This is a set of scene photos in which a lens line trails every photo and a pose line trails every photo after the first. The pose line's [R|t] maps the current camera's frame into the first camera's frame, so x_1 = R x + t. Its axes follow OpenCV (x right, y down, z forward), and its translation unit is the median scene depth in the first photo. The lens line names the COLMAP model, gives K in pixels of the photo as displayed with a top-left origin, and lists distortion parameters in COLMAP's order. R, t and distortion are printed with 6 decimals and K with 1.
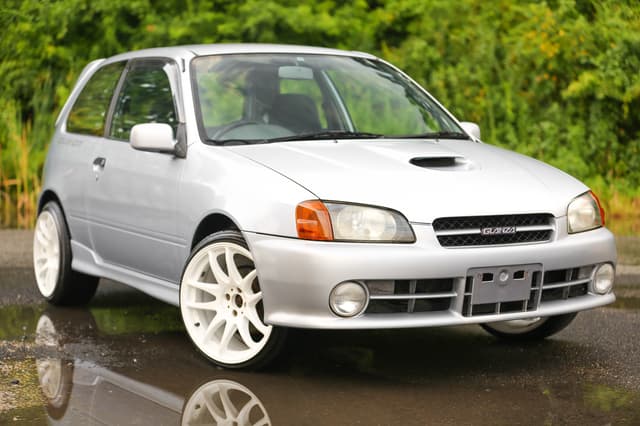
lens RADIAL K [[1277.4, 0, 319.9], [0, 1277.4, 213.8], [0, 0, 1]] dist [-0.282285, -0.016814]
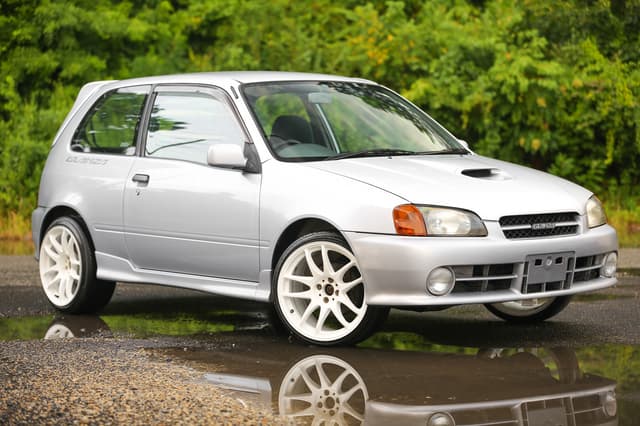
lens RADIAL K [[1533.6, 0, 320.8], [0, 1533.6, 212.1], [0, 0, 1]] dist [-0.145964, -0.385569]
pose [[0.980837, -0.018753, 0.193925, -0.292956], [0.022752, 0.999572, -0.018415, 0.017586], [-0.193496, 0.022475, 0.980844, -0.359069]]
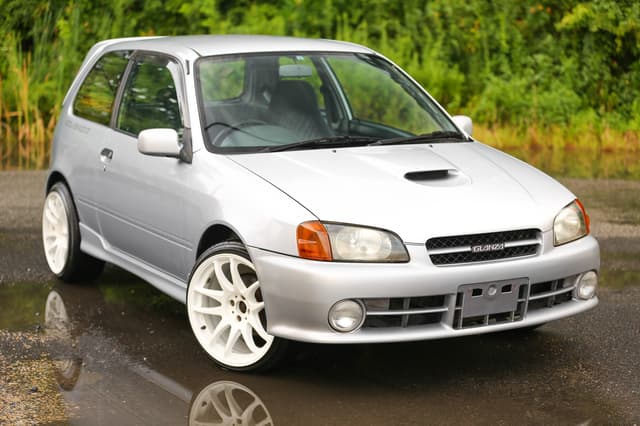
lens RADIAL K [[1269.7, 0, 319.2], [0, 1269.7, 214.1], [0, 0, 1]] dist [-0.274373, 0.008019]
pose [[0.999992, 0.002521, 0.003213, -0.002876], [-0.002761, 0.997040, 0.076837, -0.074605], [-0.003010, -0.076845, 0.997039, -0.038027]]
